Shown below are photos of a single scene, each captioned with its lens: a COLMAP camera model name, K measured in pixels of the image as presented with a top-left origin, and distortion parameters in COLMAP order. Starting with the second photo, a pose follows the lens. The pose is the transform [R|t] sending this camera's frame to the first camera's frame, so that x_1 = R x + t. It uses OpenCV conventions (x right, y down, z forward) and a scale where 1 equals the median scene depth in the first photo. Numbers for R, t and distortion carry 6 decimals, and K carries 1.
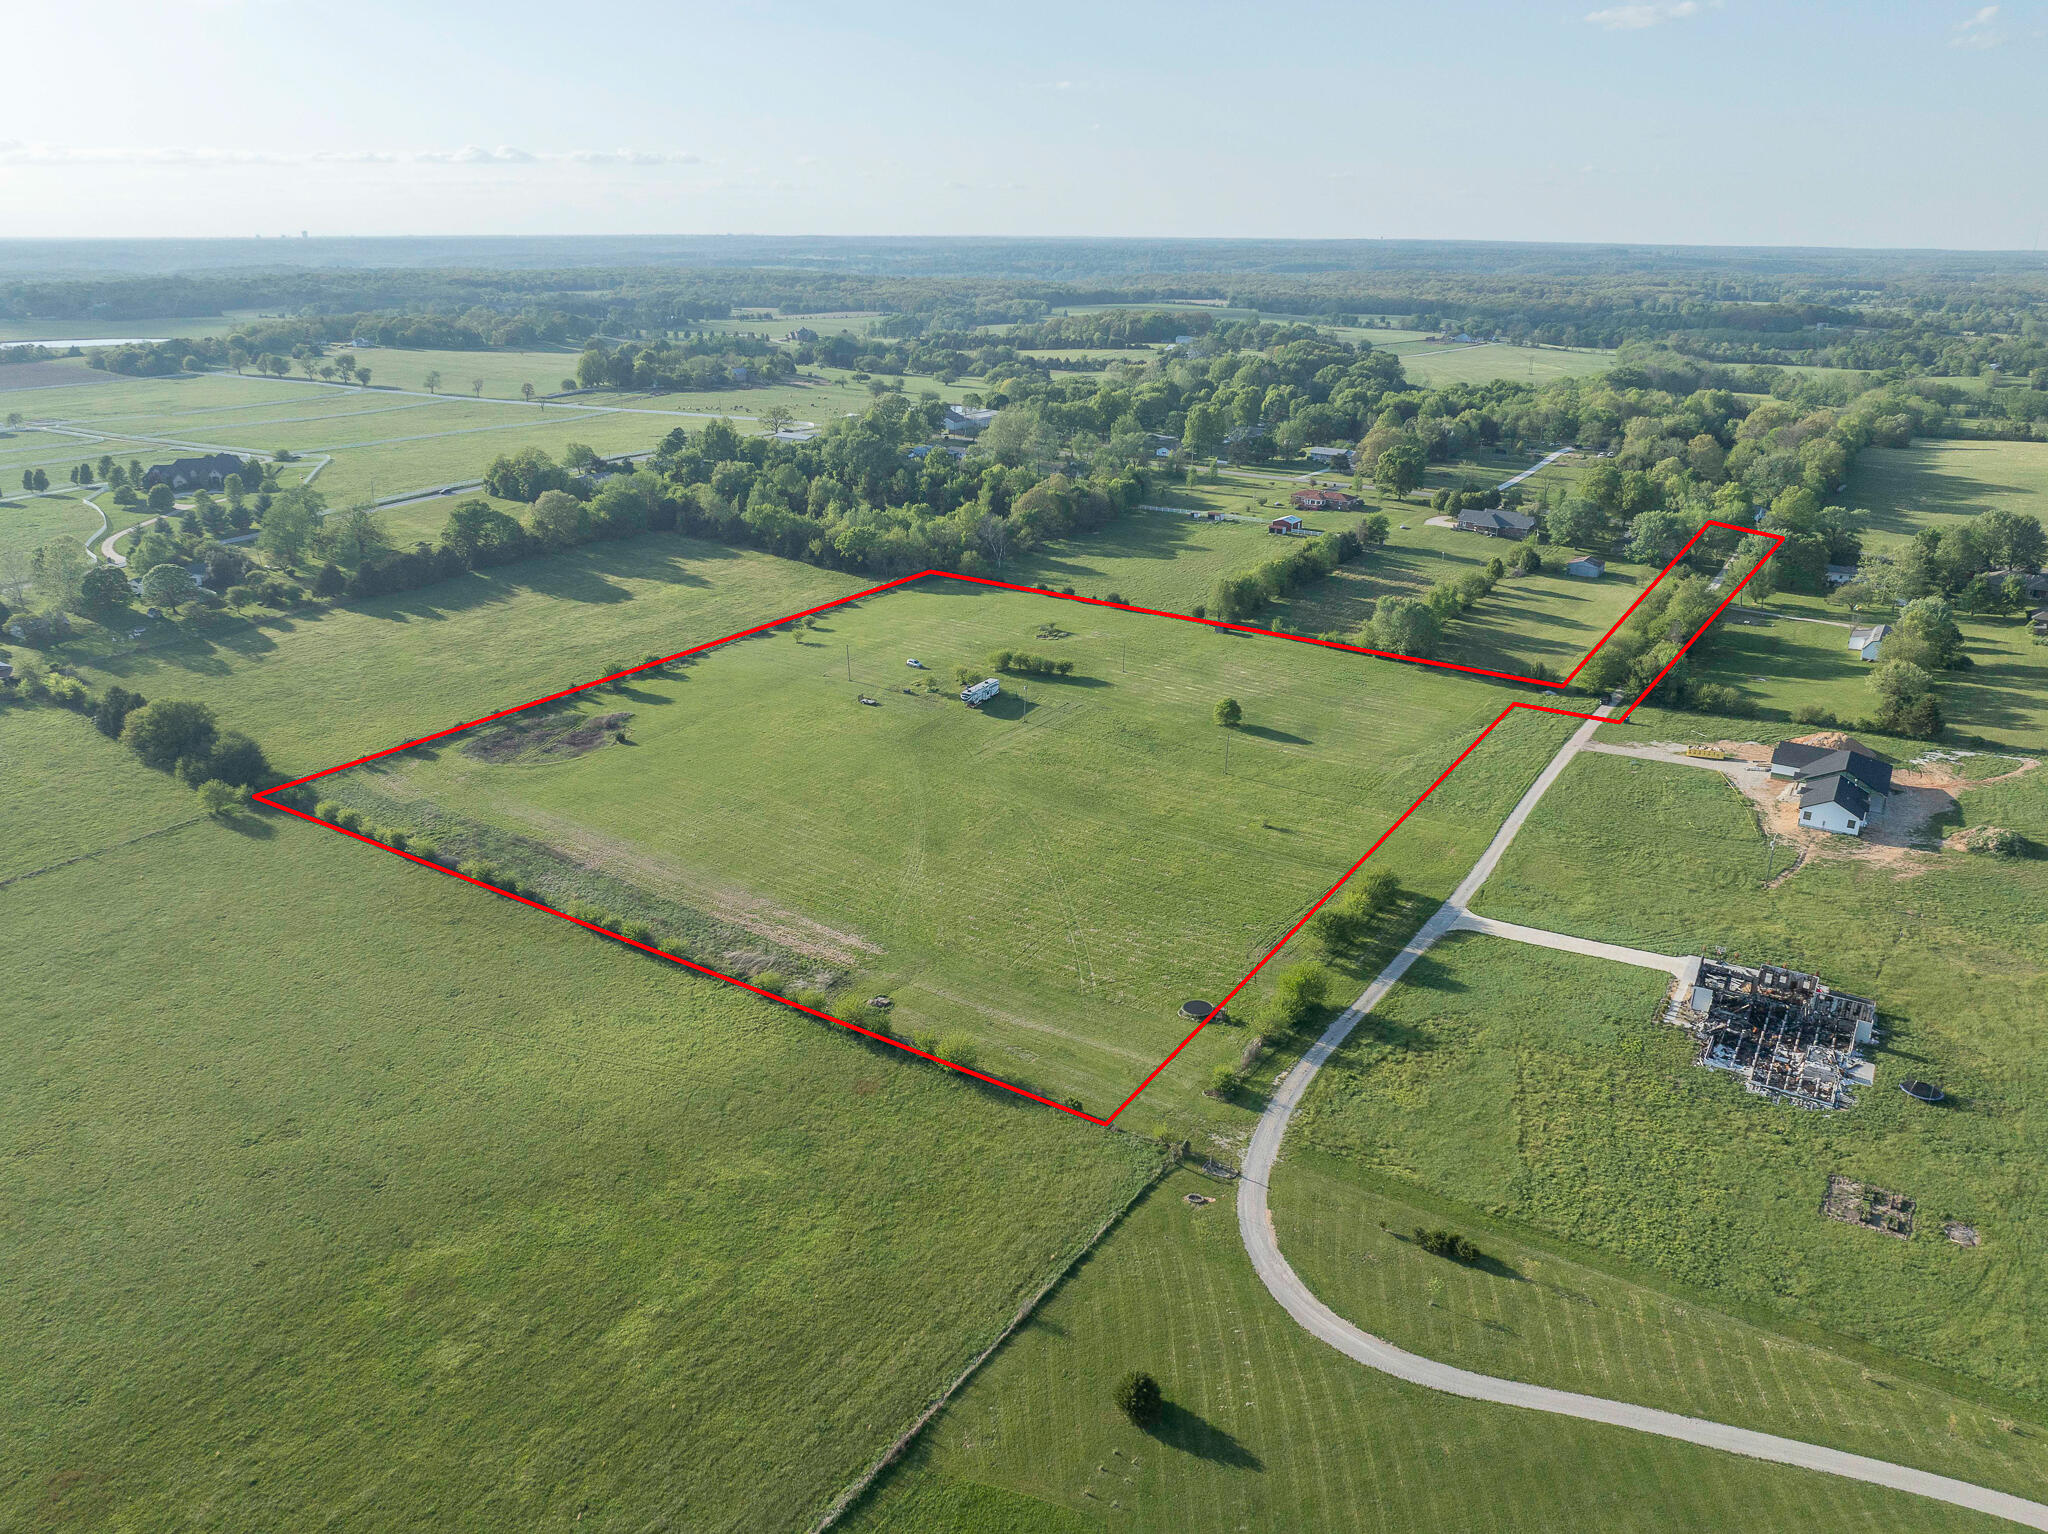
lens RADIAL K [[1439.8, 0, 1030.0], [0, 1439.8, 769.0], [0, 0, 1]] dist [-0.046301, 0.017450]
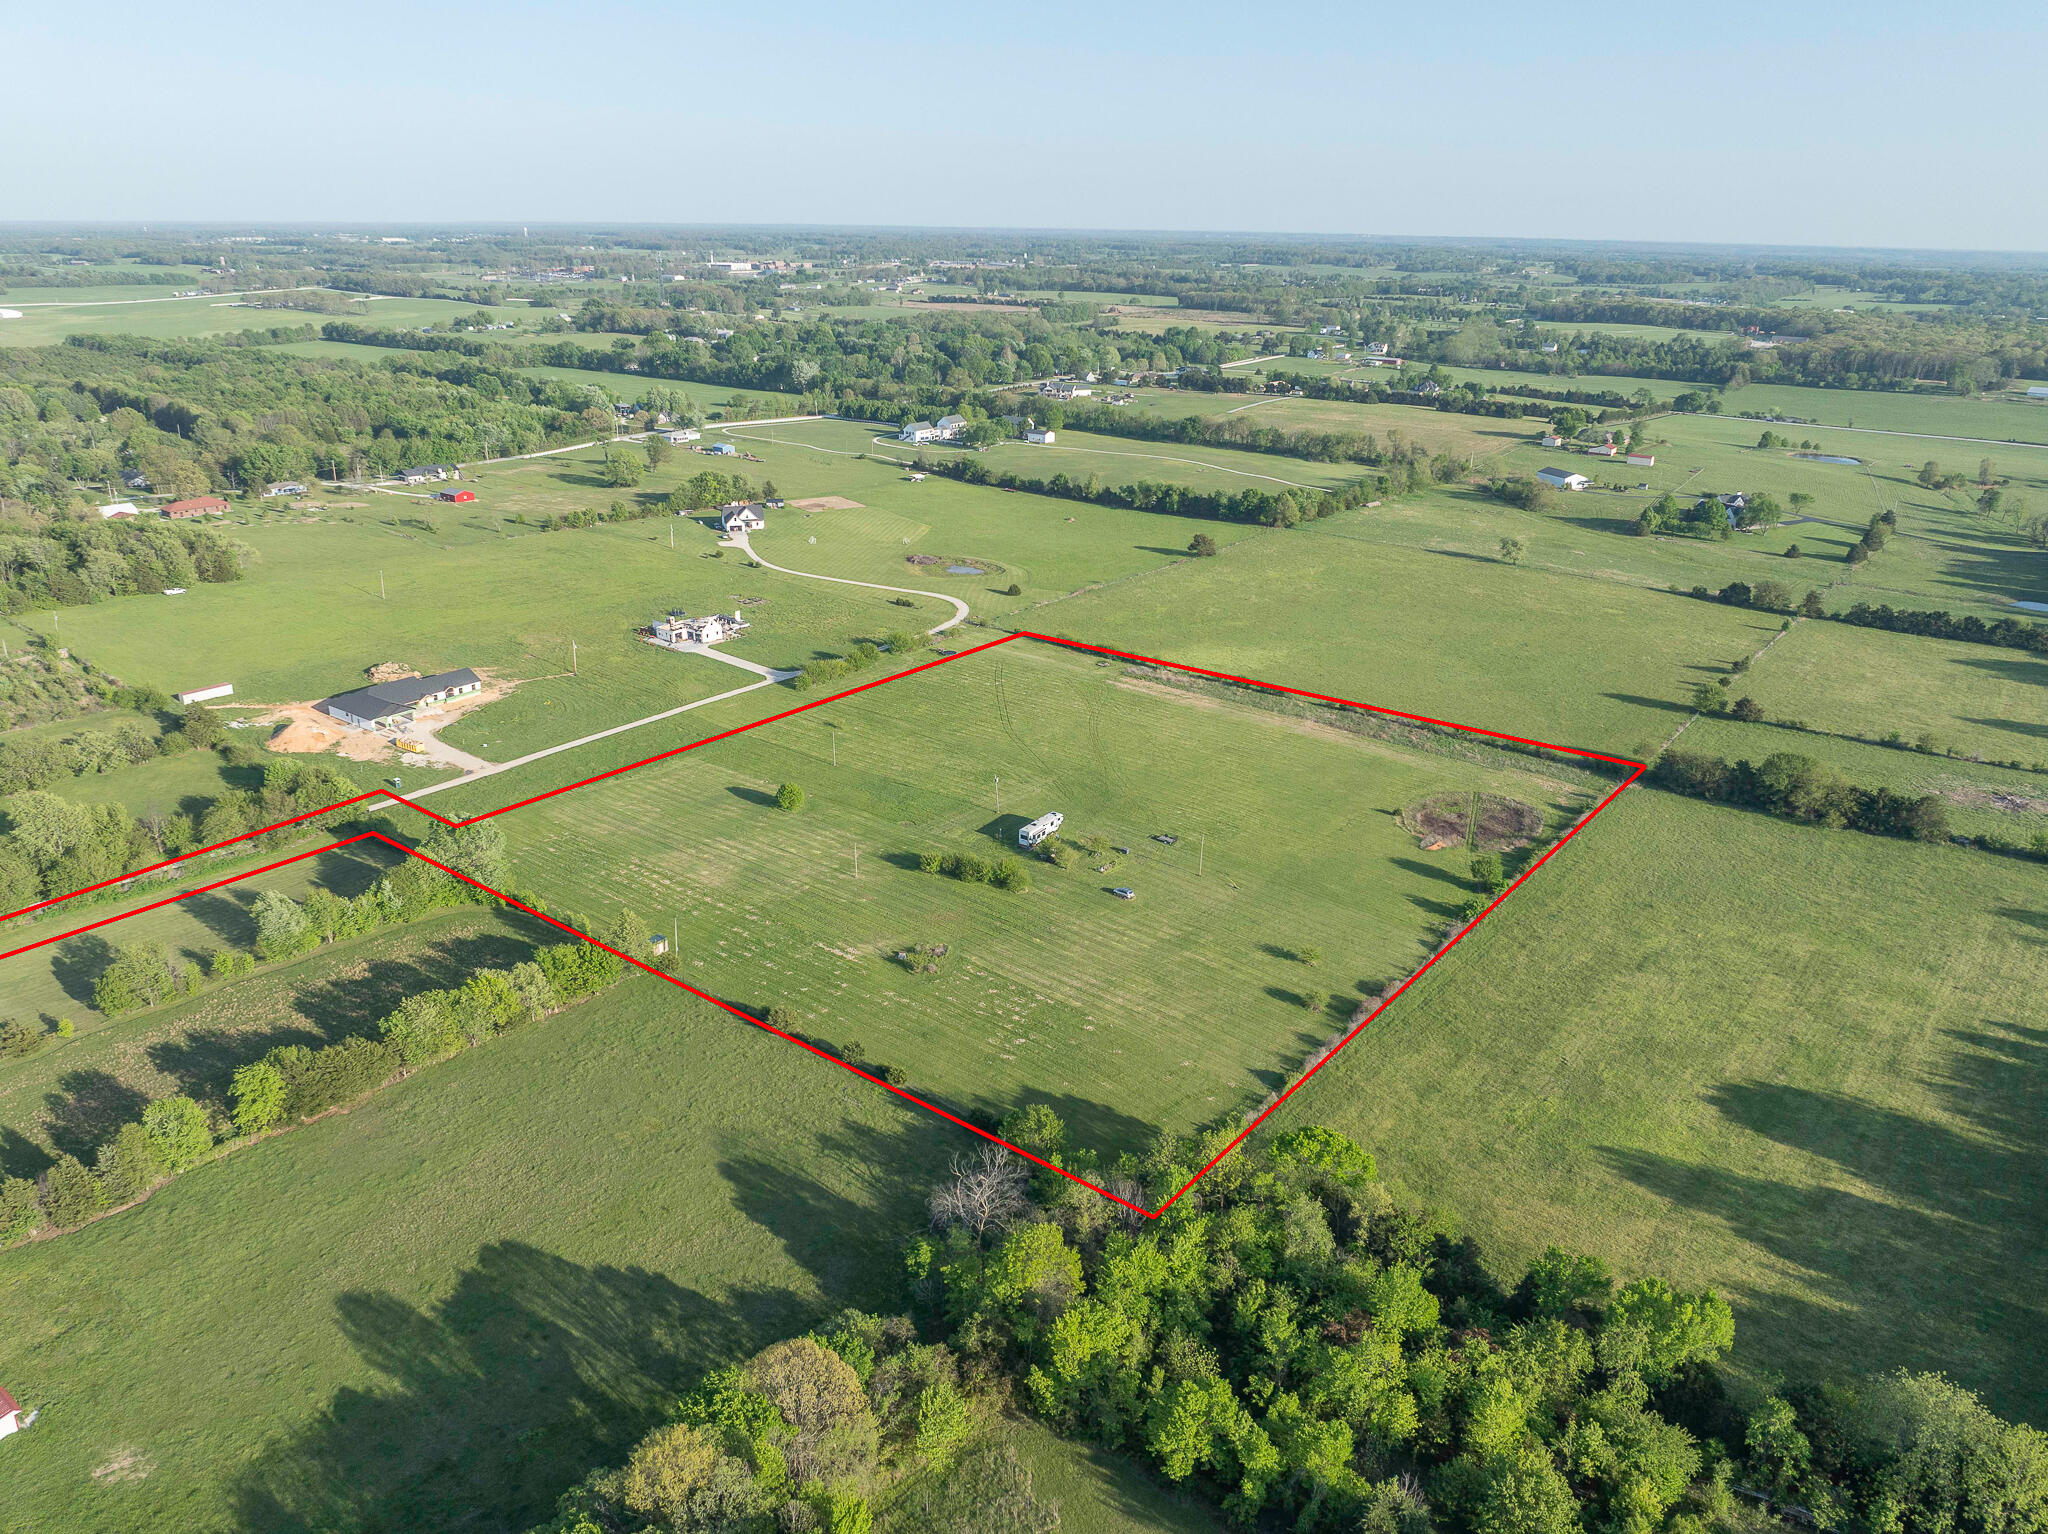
lens RADIAL K [[1439.8, 0, 1023.6], [0, 1439.8, 762.8], [0, 0, 1]] dist [-0.046301, 0.017450]
pose [[-0.997316, -0.042572, 0.059563, -0.097380], [0.007451, 0.750315, 0.661039, -0.872909], [-0.072833, 0.659708, -0.747984, 2.122480]]
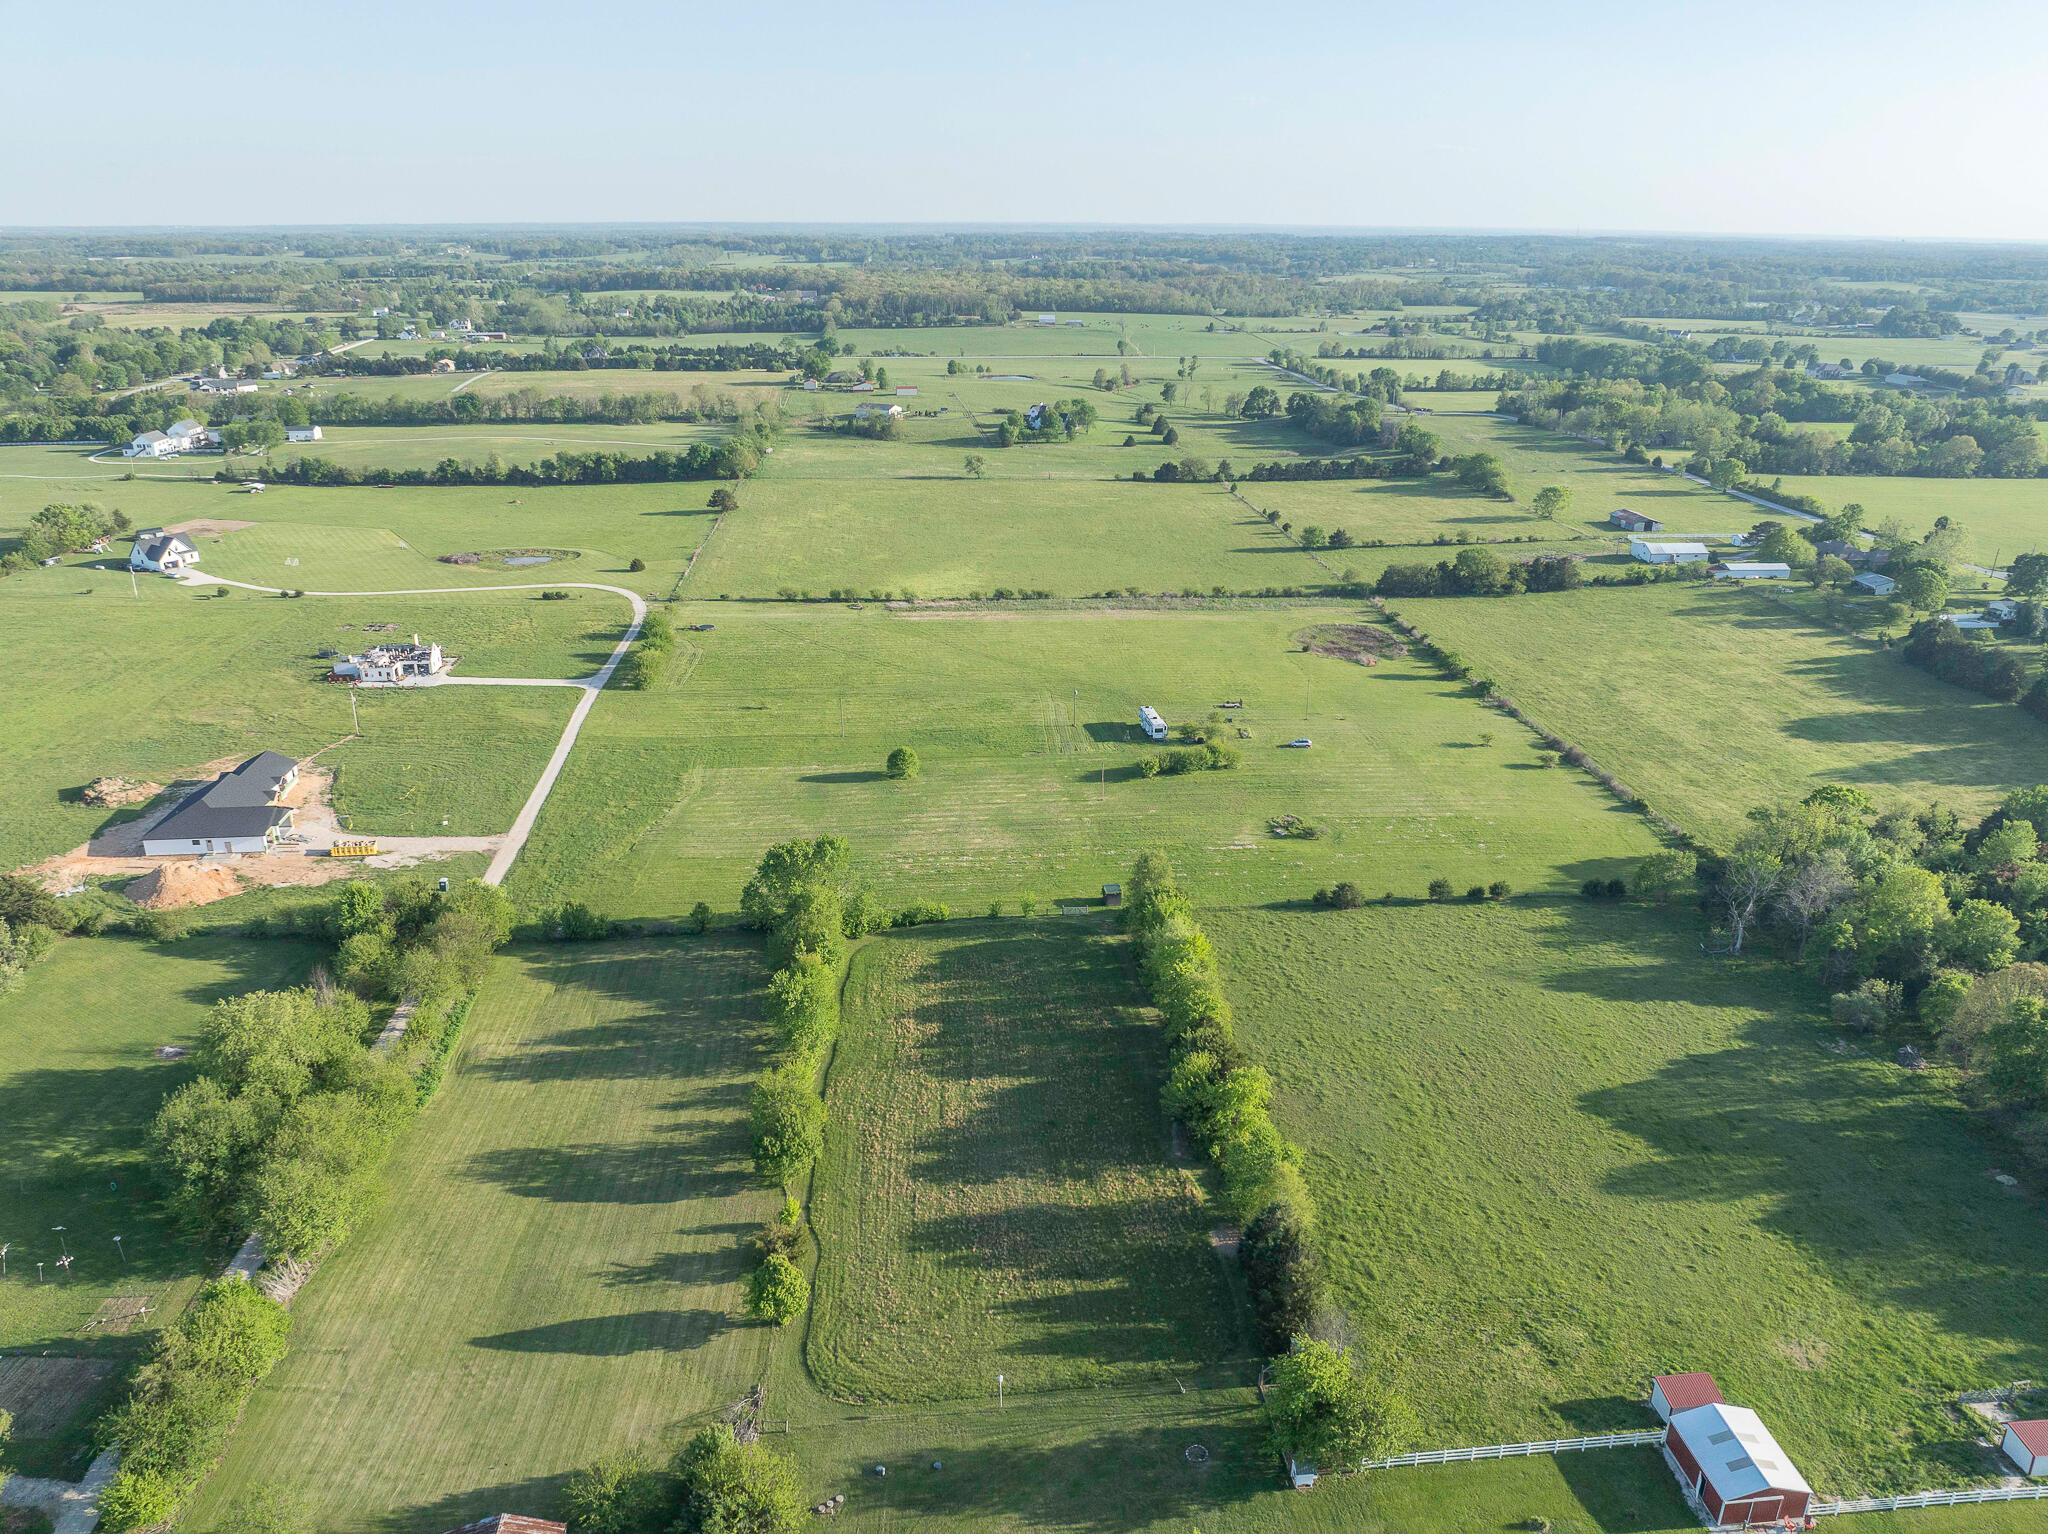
lens RADIAL K [[1439.8, 0, 1025.3], [0, 1439.8, 754.1], [0, 0, 1]] dist [-0.046301, 0.017450]
pose [[-0.782364, 0.207840, -0.587119, 0.745486], [-0.230861, 0.778750, 0.583311, -0.720838], [0.578454, 0.591905, -0.561284, 1.917445]]
